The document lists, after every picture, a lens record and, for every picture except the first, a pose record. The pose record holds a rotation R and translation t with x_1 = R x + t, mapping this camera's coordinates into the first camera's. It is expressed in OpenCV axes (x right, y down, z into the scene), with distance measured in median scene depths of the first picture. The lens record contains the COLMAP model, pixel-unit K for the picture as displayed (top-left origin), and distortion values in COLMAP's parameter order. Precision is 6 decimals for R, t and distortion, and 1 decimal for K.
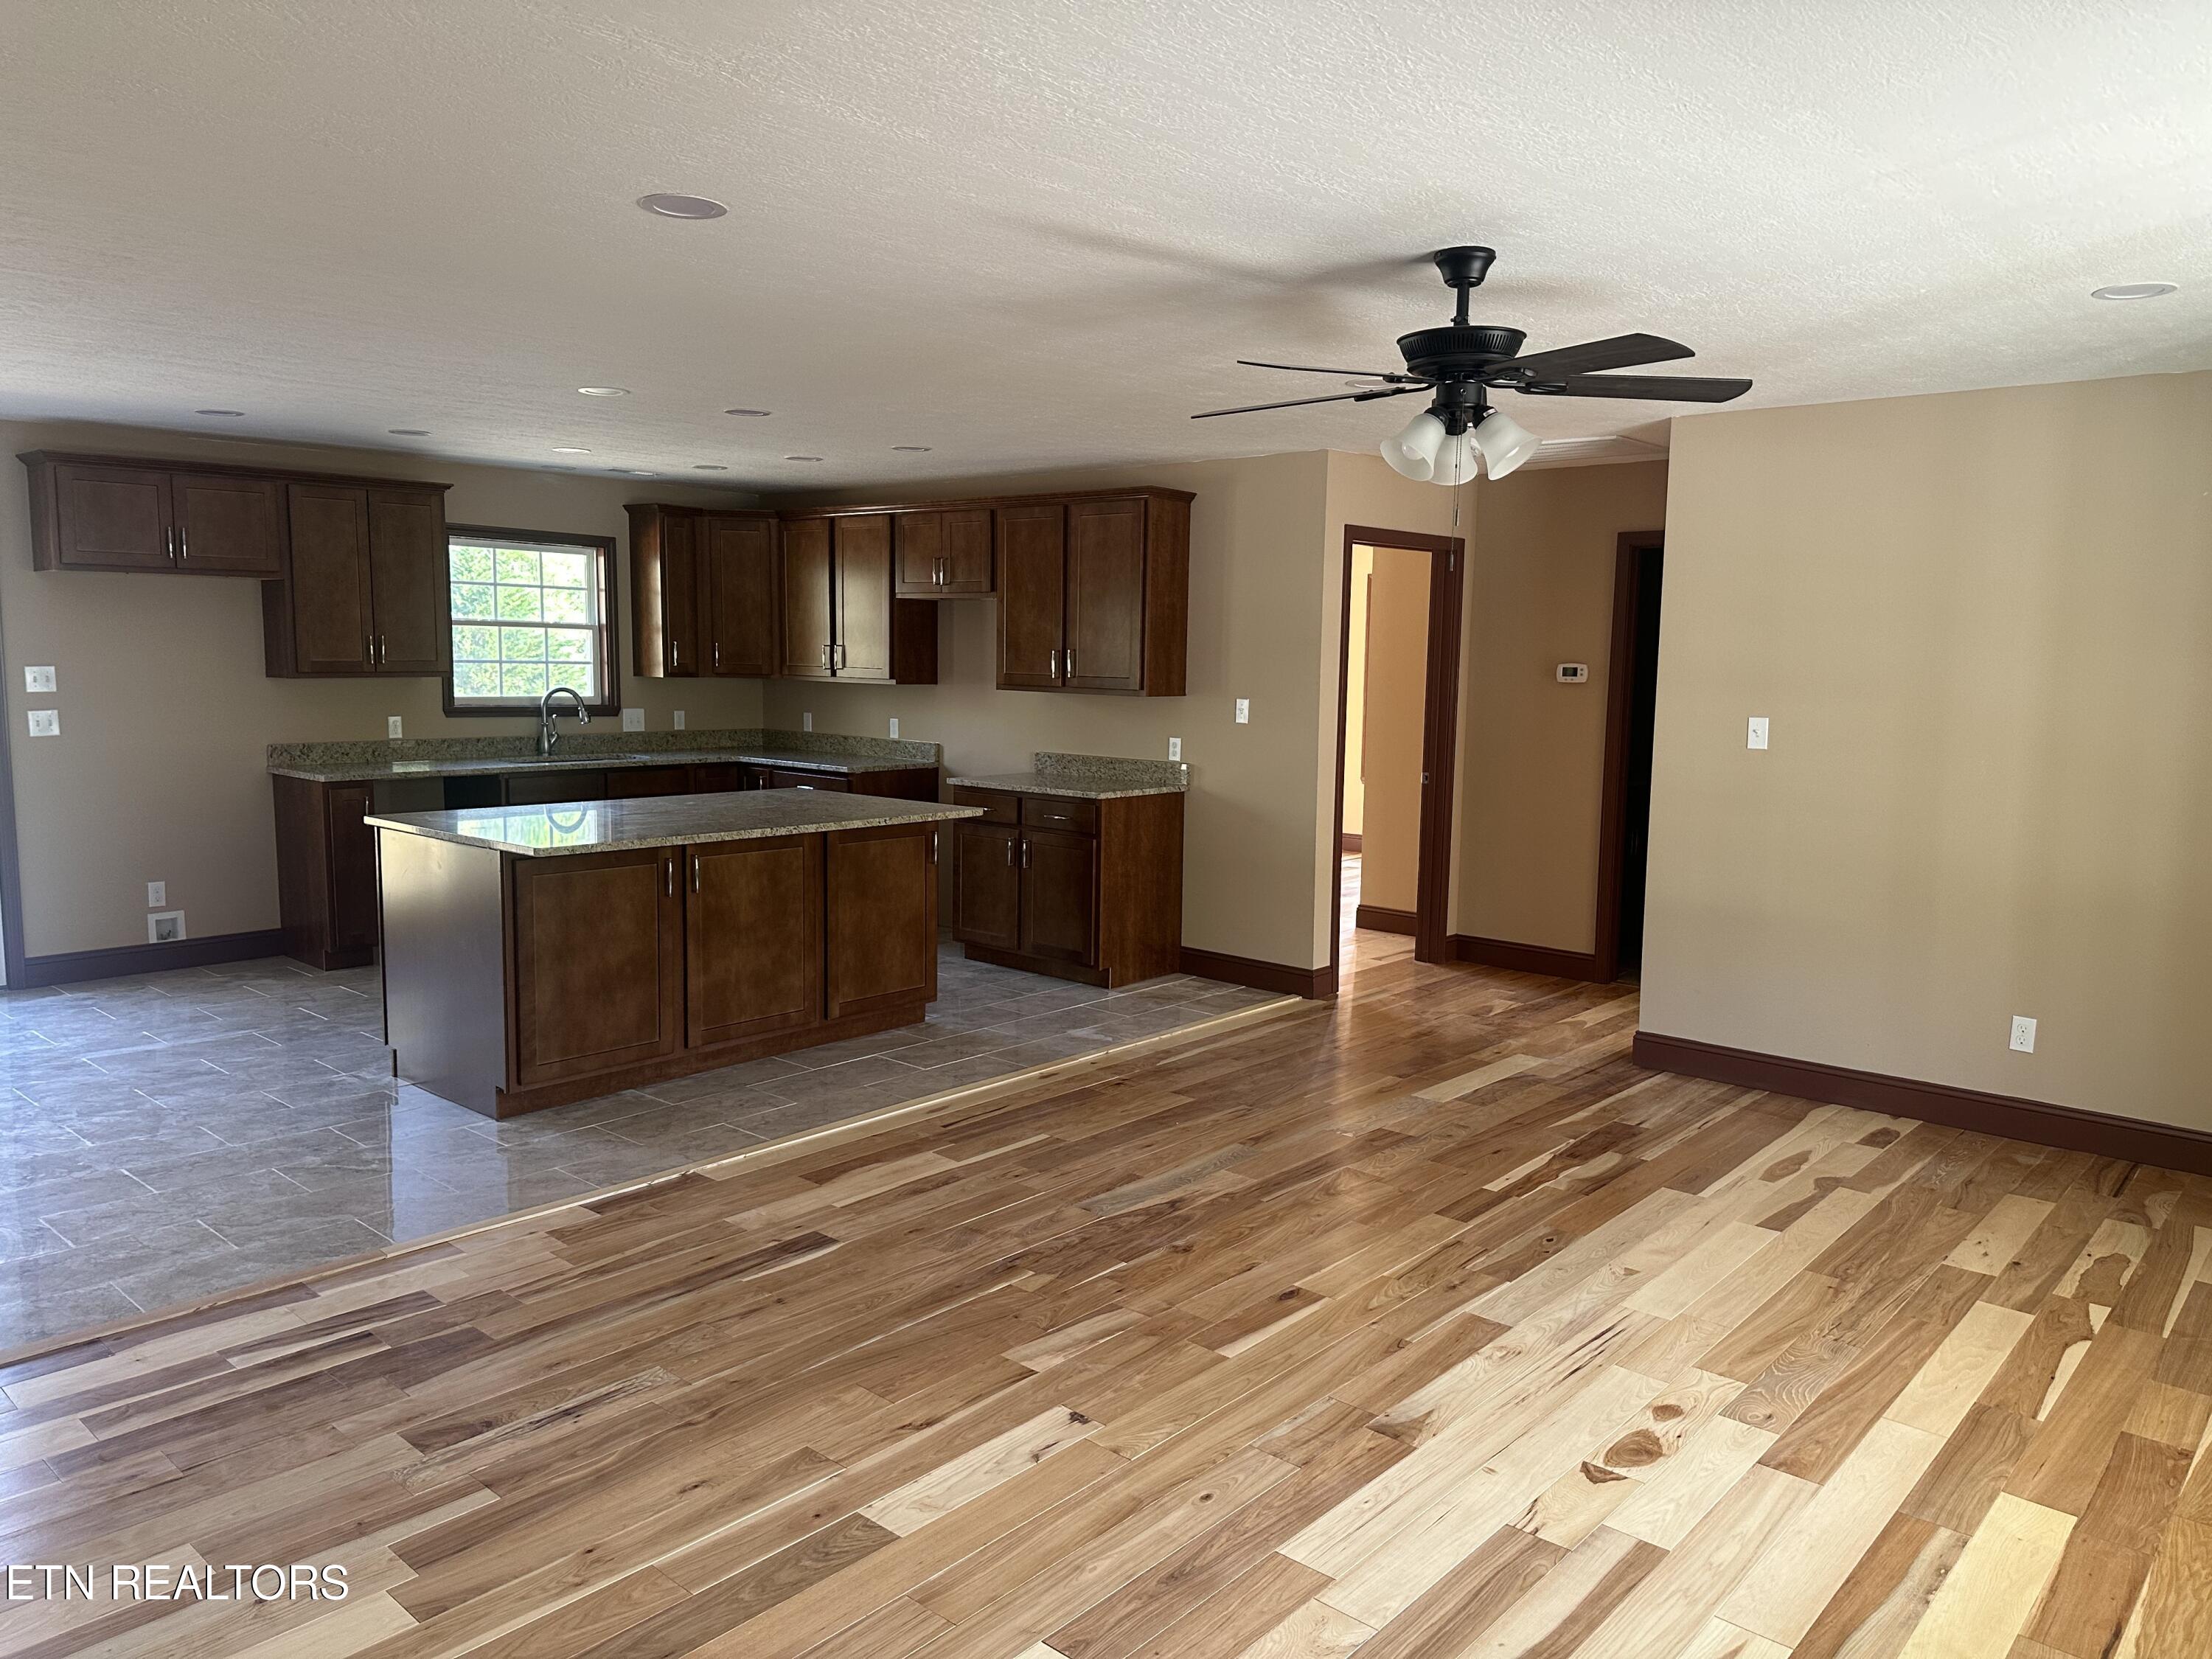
lens RADIAL K [[1533.9, 0, 1106.0], [0, 1533.9, 829.5], [0, 0, 1]] dist [0.111902, -0.155096]
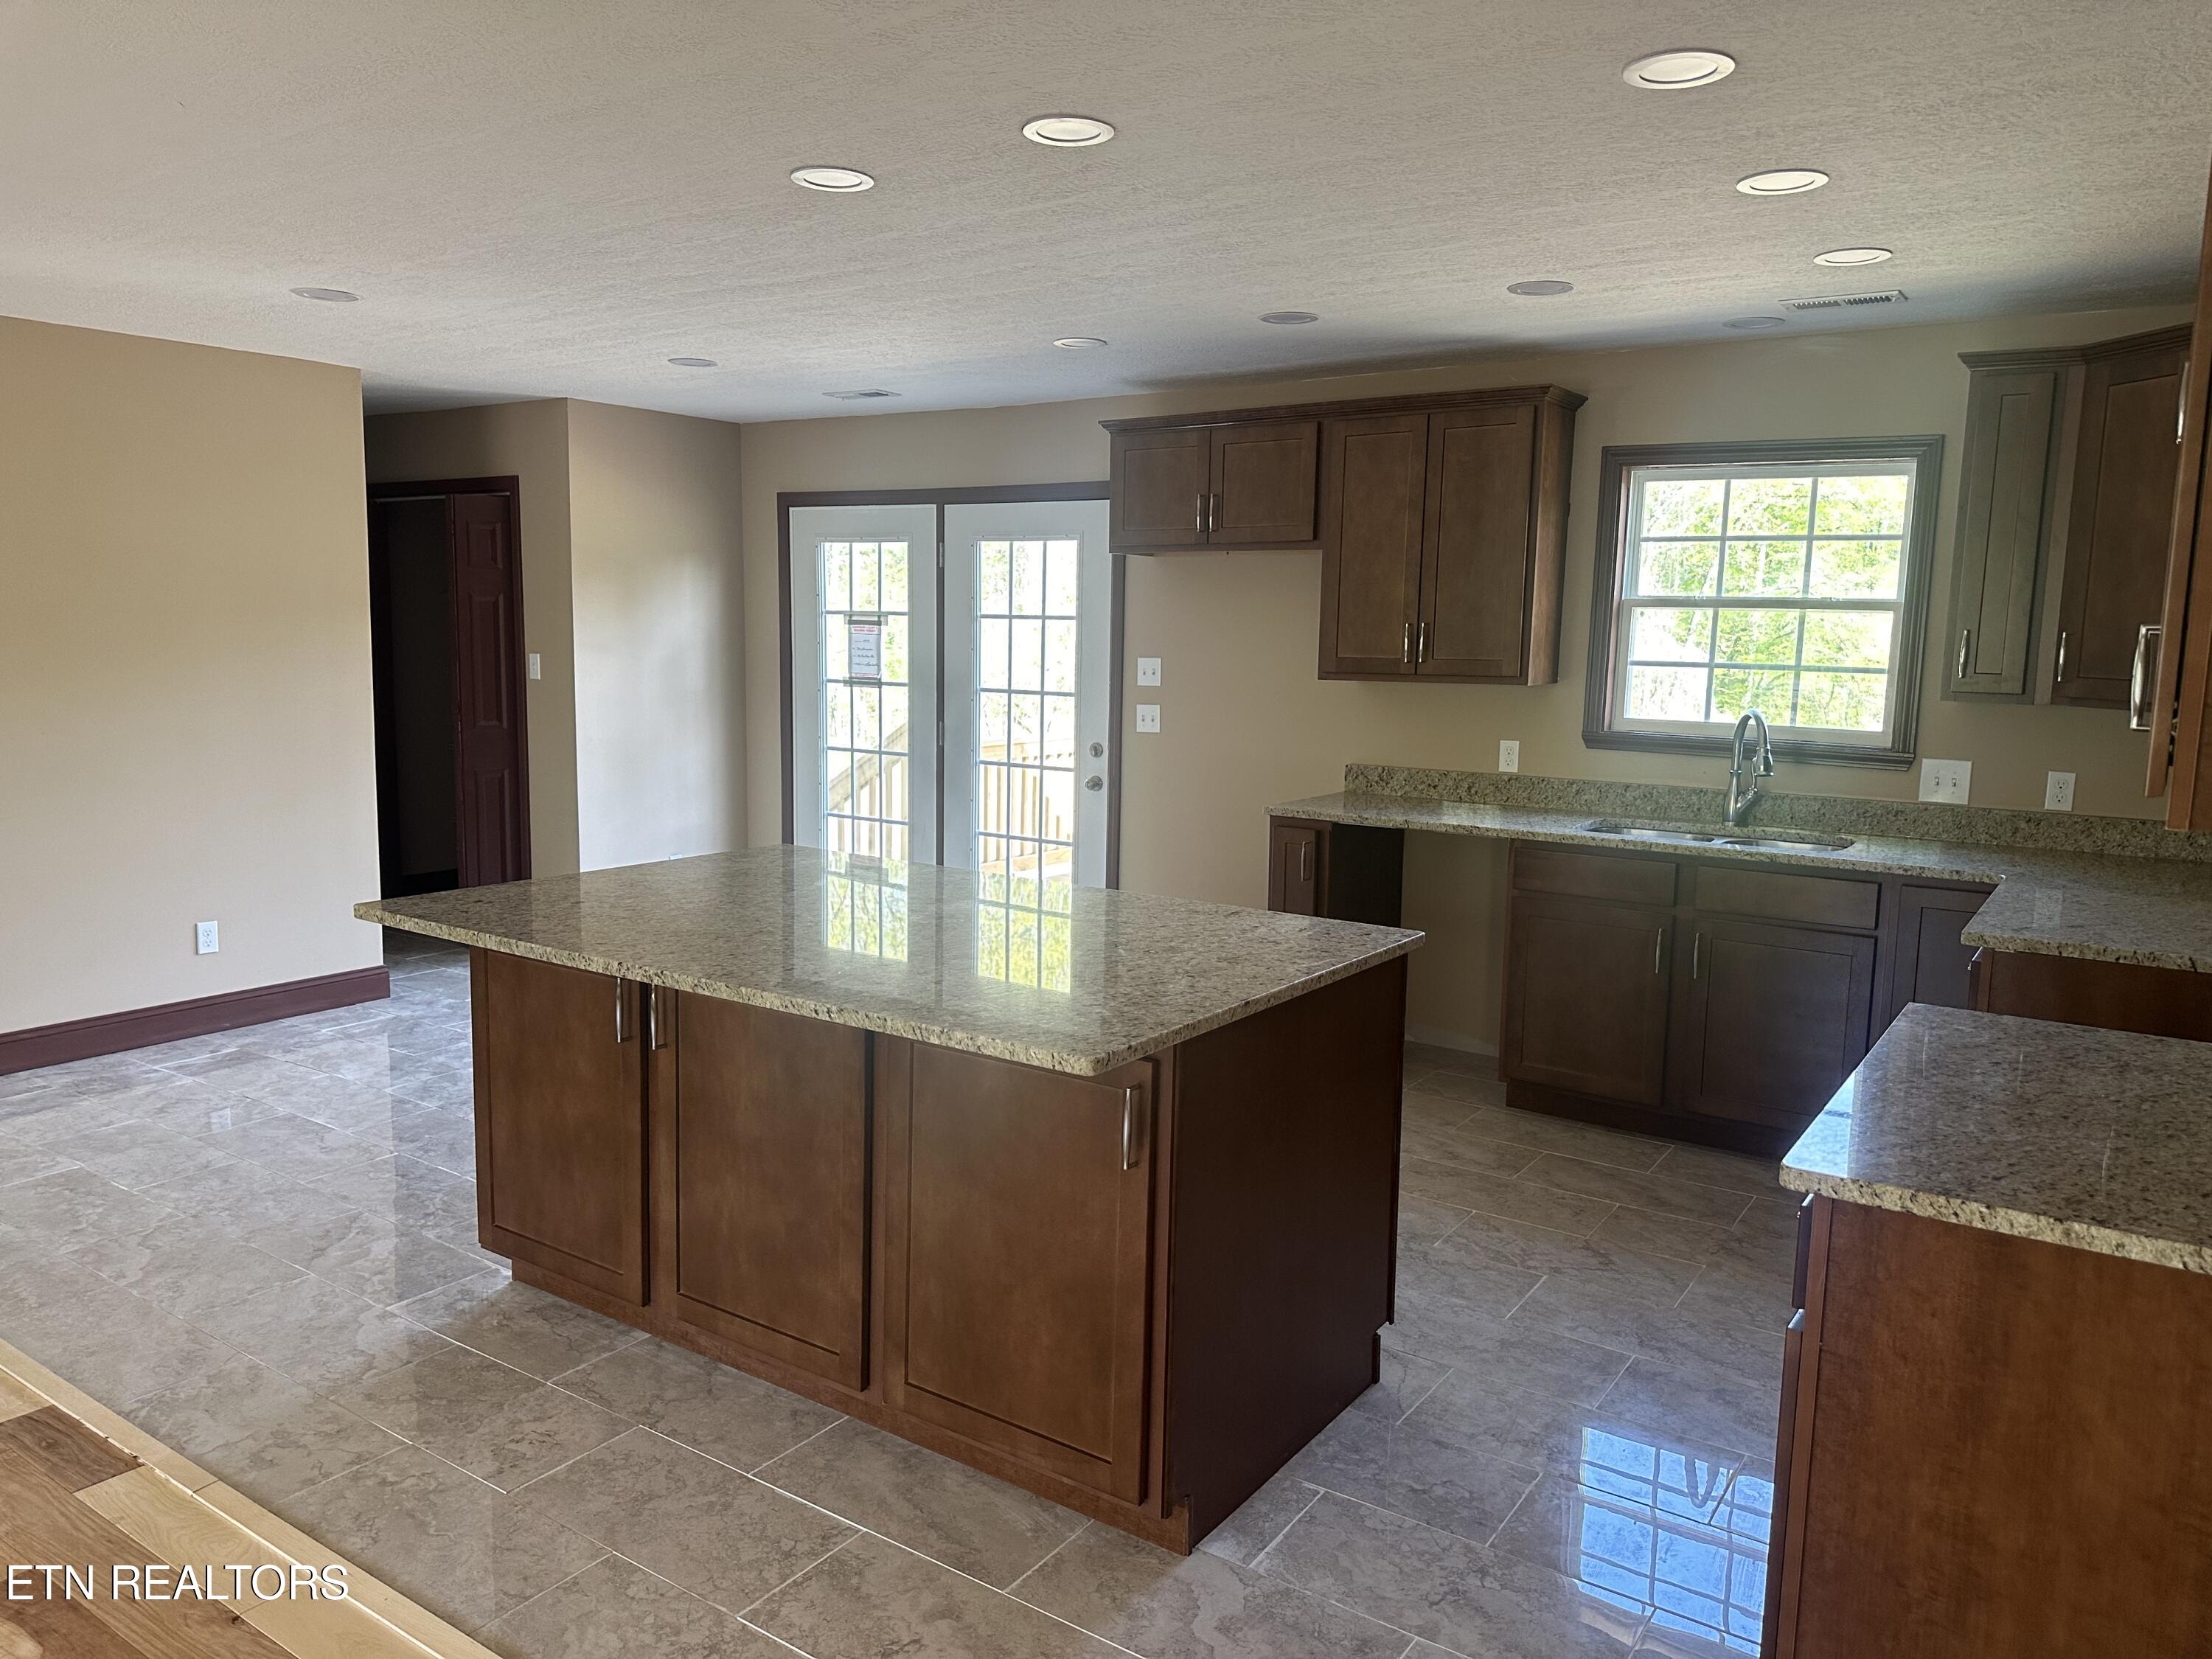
lens RADIAL K [[1533.9, 0, 1106.0], [0, 1533.9, 829.5], [0, 0, 1]] dist [0.111902, -0.155096]
pose [[0.123767, 0.119952, -0.985035, 0.201577], [-0.132605, 0.985763, 0.103379, -0.078826], [0.983411, 0.117826, 0.137911, 0.713947]]
